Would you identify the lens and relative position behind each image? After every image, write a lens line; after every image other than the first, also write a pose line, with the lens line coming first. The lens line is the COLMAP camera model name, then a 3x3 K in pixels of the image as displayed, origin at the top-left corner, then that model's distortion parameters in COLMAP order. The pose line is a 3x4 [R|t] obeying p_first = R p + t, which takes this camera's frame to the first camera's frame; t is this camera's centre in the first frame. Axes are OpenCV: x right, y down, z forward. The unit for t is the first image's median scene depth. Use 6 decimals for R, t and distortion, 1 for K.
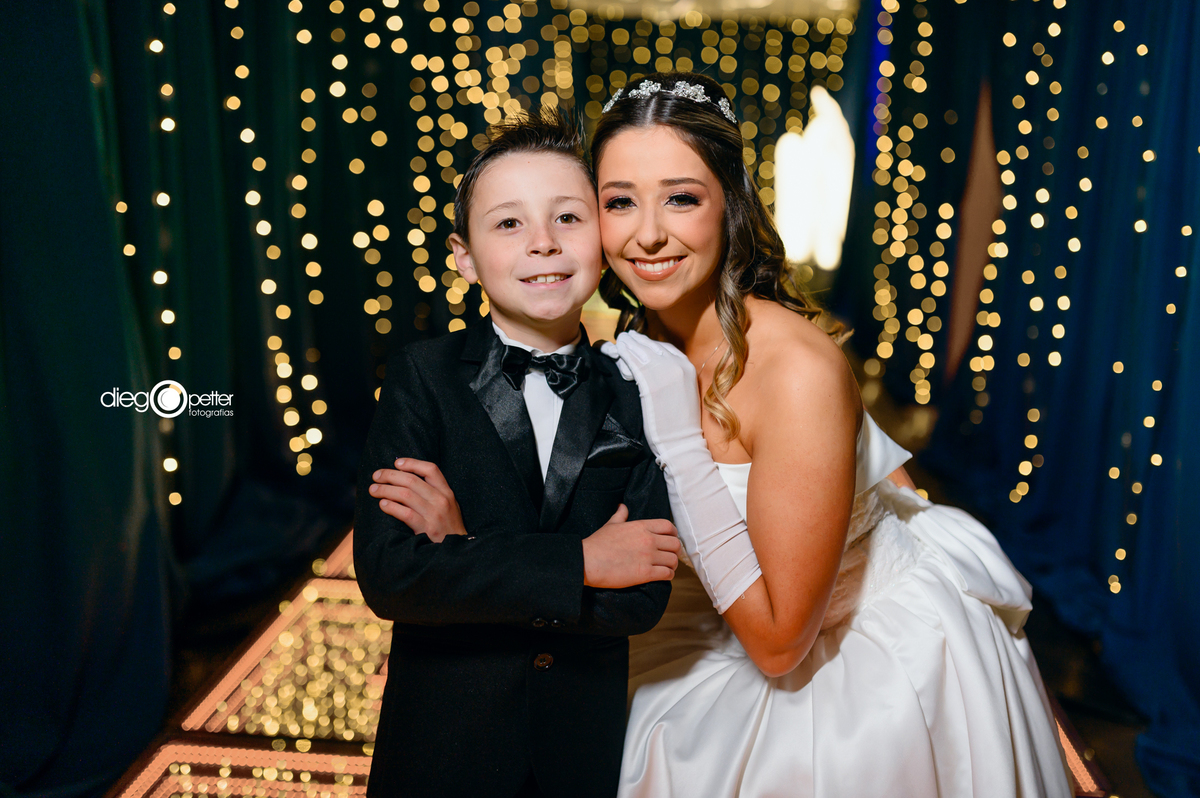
lens RADIAL K [[1262.5, 0, 616.6], [0, 1262.5, 380.4], [0, 0, 1]] dist [0.016844, 0.017158]
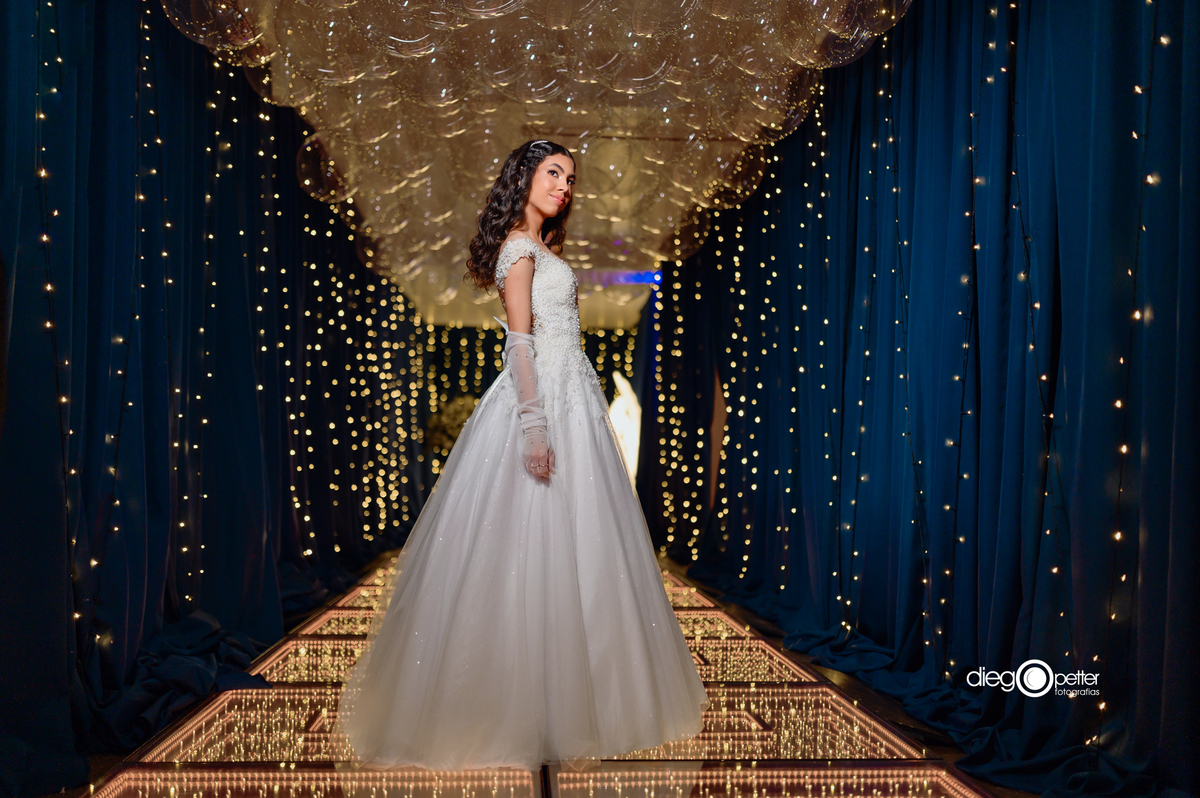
lens RADIAL K [[1188.1, 0, 604.3], [0, 1188.1, 375.8], [0, 0, 1]] dist [0.019643, 0.013737]
pose [[0.990087, -0.018094, 0.139282, -0.057692], [0.052614, 0.967240, -0.248351, 0.169056], [-0.130226, 0.253217, 0.958604, -0.417695]]
